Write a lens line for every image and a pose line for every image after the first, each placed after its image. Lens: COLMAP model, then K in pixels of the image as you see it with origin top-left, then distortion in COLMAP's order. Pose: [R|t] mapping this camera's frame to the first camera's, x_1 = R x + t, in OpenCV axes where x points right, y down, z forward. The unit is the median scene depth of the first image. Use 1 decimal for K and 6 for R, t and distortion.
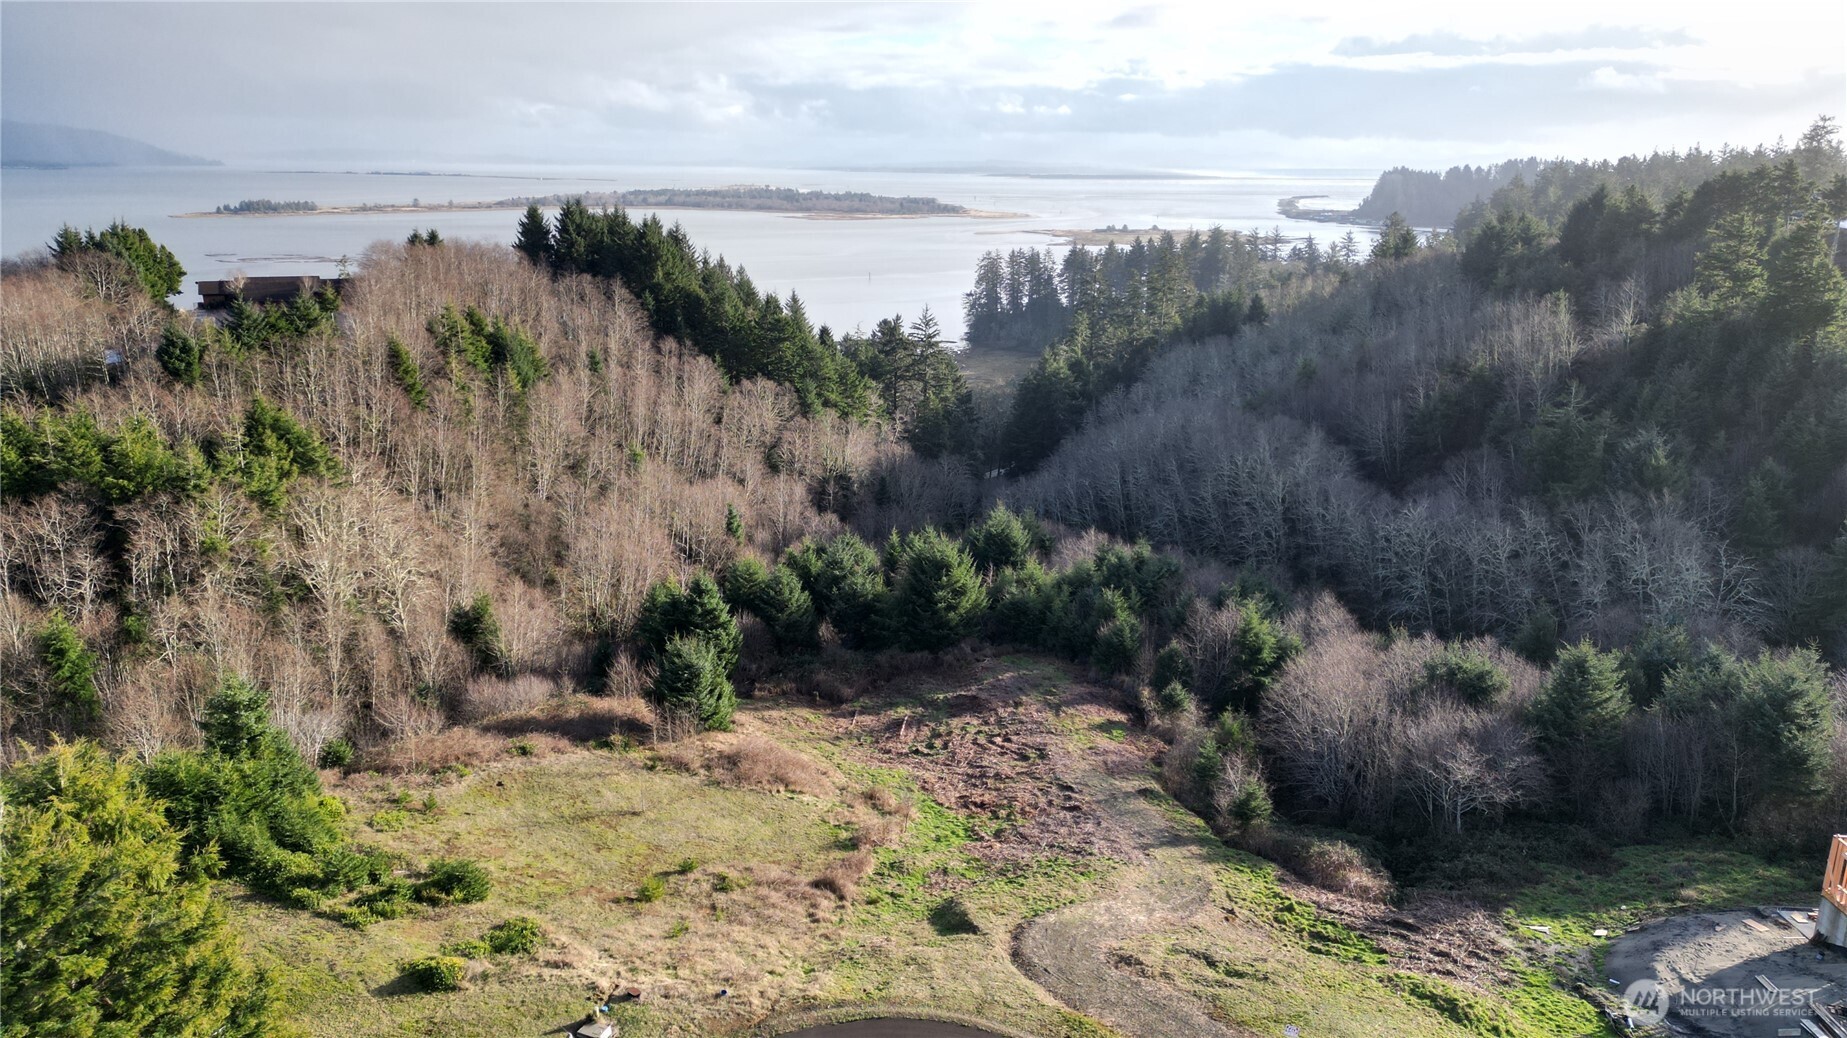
lens RADIAL K [[1286.6, 0, 914.7], [0, 1286.6, 516.5], [0, 0, 1]] dist [0.082486, -0.084794]
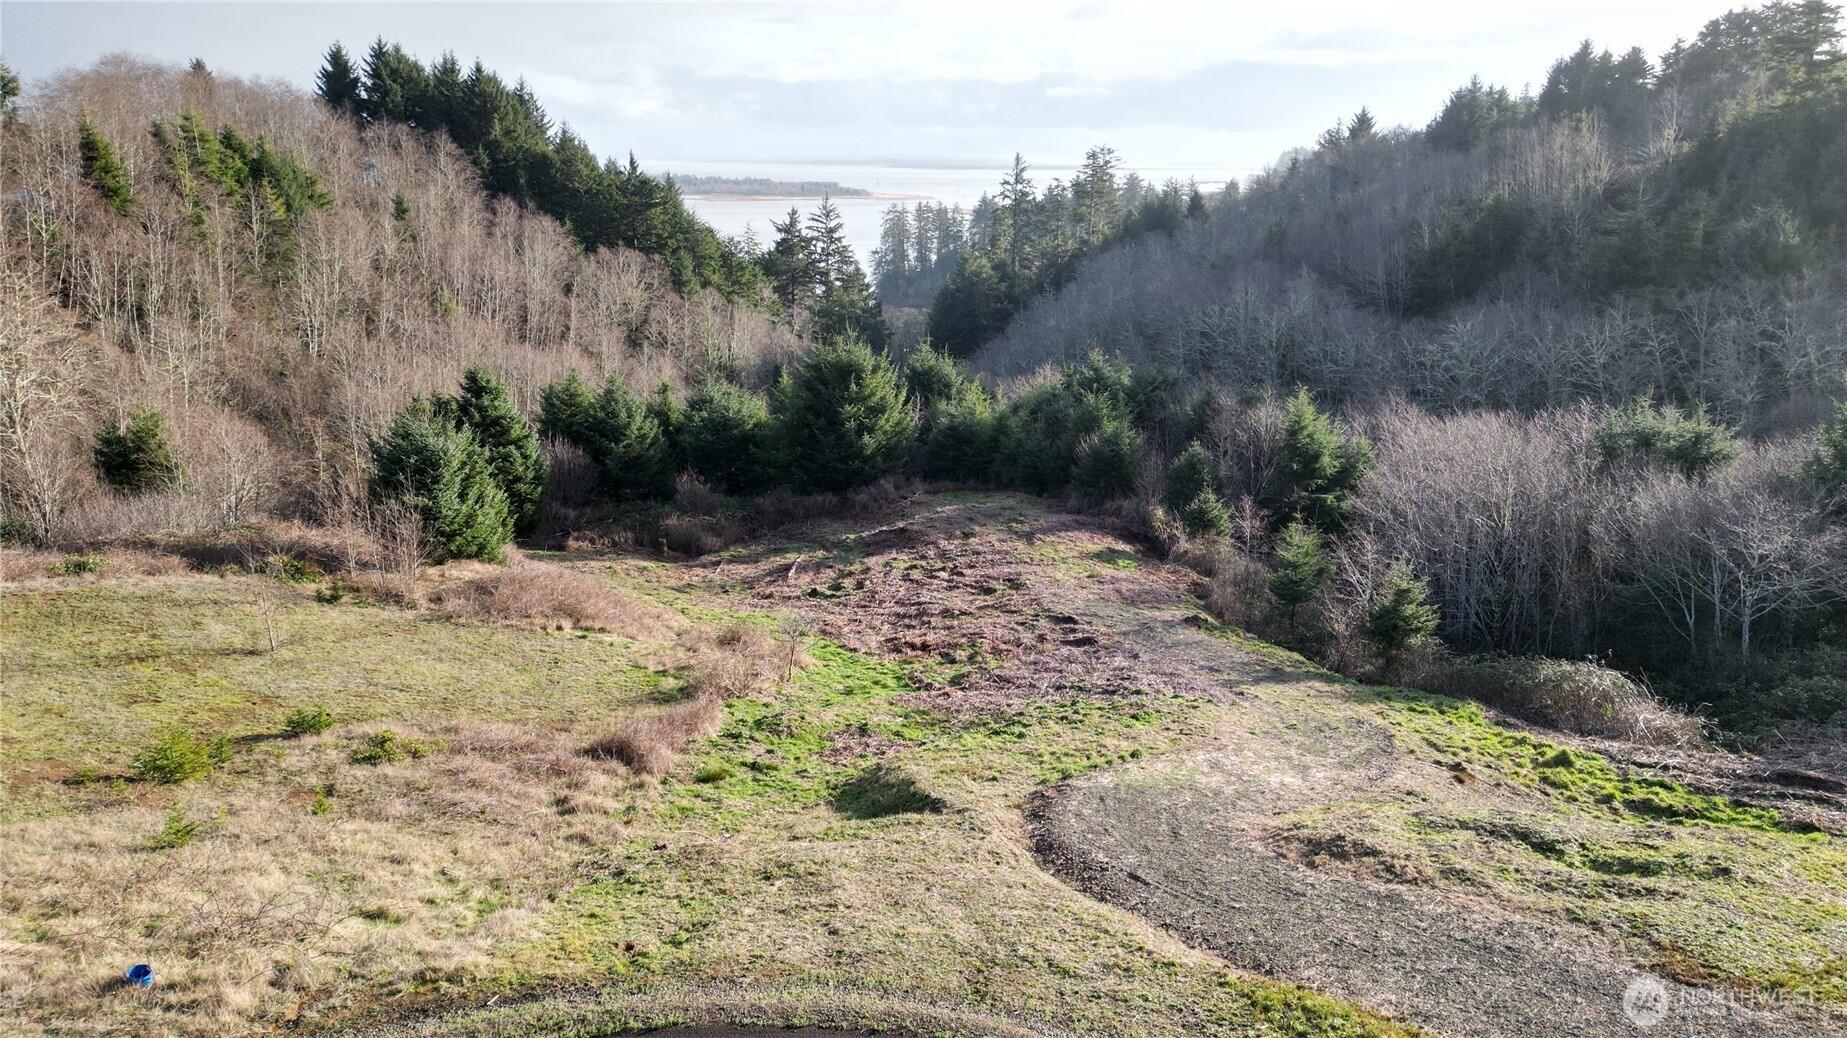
lens RADIAL K [[1286.6, 0, 917.6], [0, 1286.6, 516.6], [0, 0, 1]] dist [0.082486, -0.084794]
pose [[0.997152, -0.021641, 0.072252, 0.008997], [0.021525, 0.999765, 0.002378, 0.170932], [-0.072287, -0.000816, 0.997384, 0.443553]]
